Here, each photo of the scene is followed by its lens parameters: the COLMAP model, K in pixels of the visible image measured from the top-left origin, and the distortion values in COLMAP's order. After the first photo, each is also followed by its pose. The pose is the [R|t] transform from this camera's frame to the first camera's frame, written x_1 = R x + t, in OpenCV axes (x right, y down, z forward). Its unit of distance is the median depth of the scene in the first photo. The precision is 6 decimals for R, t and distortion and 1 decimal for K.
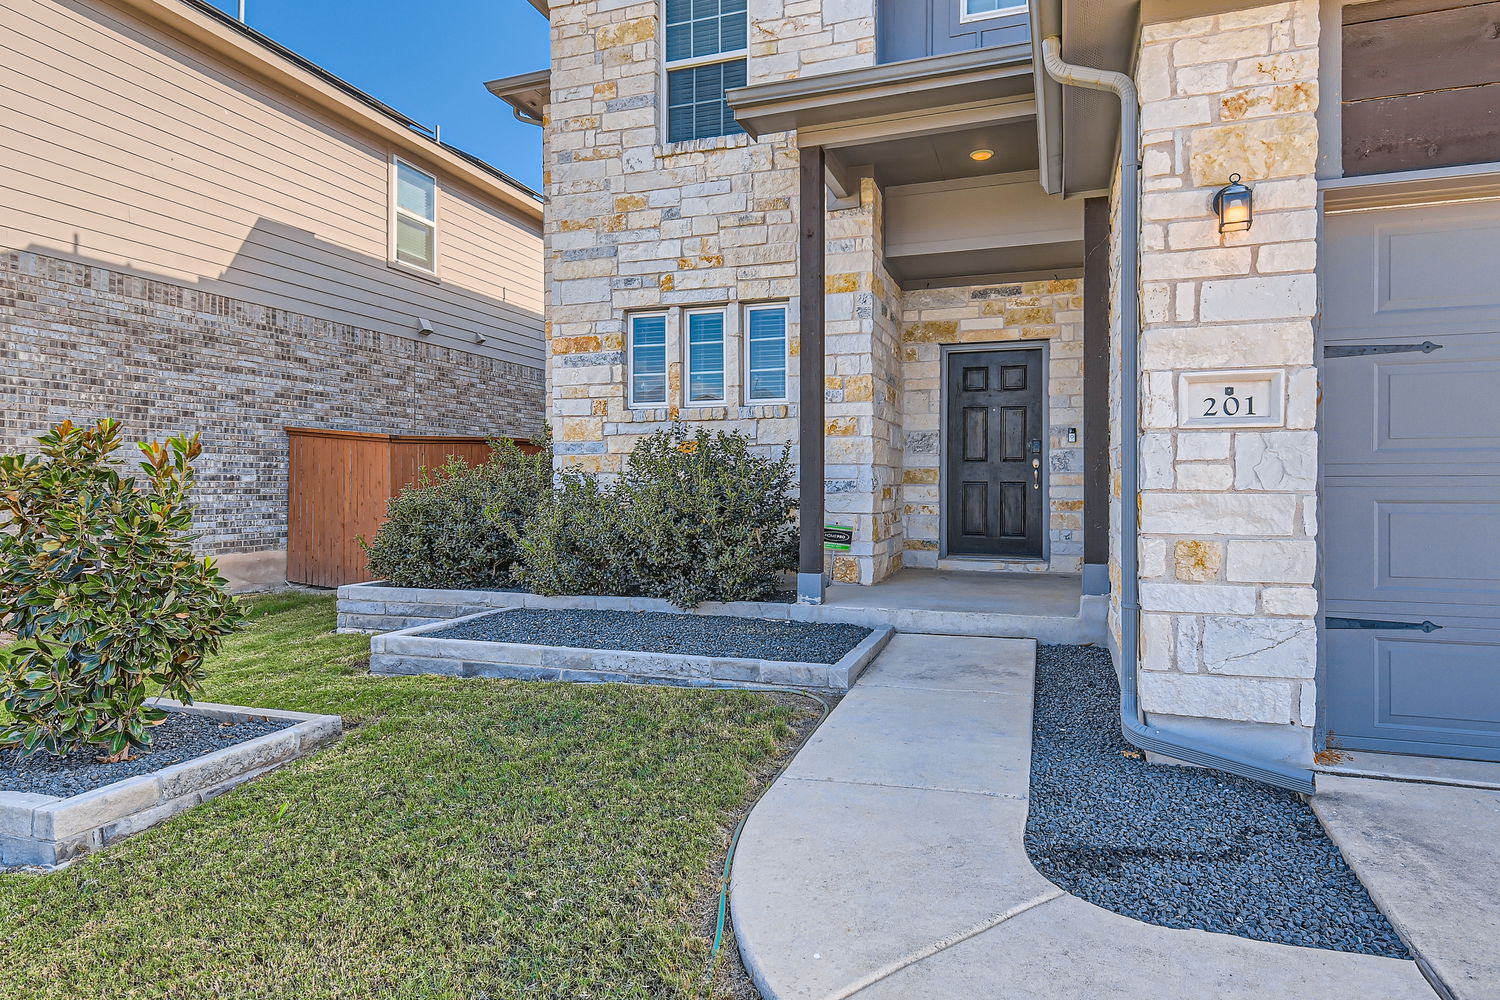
lens RADIAL K [[866.1, 0, 750.5], [0, 866.1, 487.6], [0, 0, 1]] dist [0.015450, 0.000399]
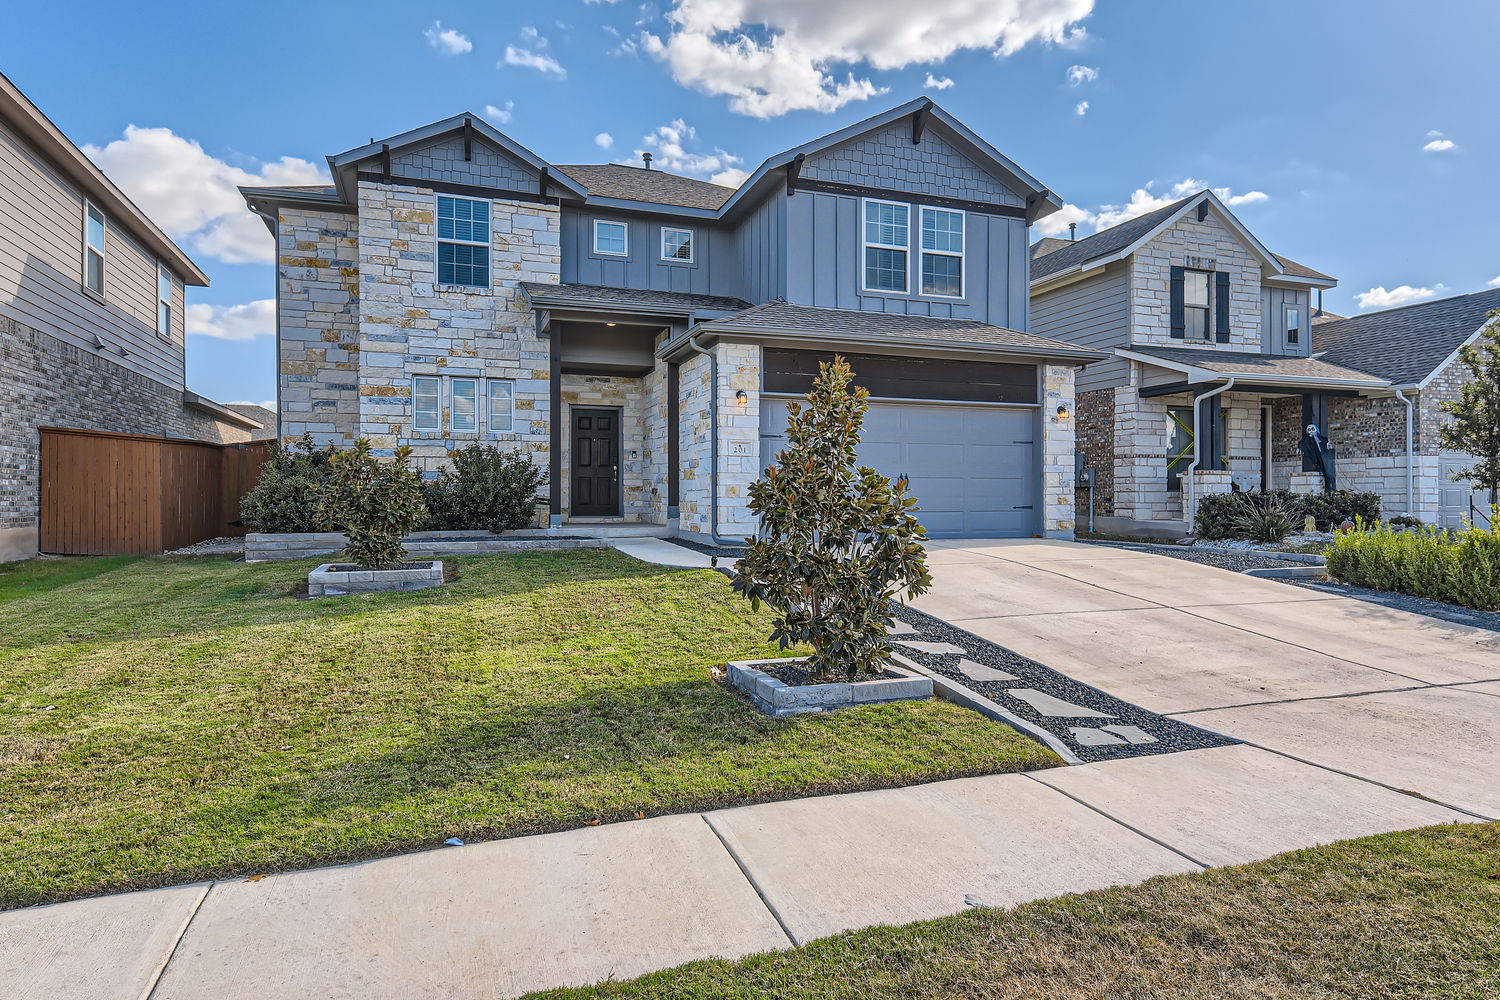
lens RADIAL K [[866.1, 0, 750.5], [0, 866.1, 487.6], [0, 0, 1]] dist [0.015450, 0.000399]
pose [[0.781312, 0.007569, 0.624095, -0.690570], [0.002085, 0.999889, -0.014736, 0.048836], [-0.624137, 0.012815, 0.781210, -0.766205]]
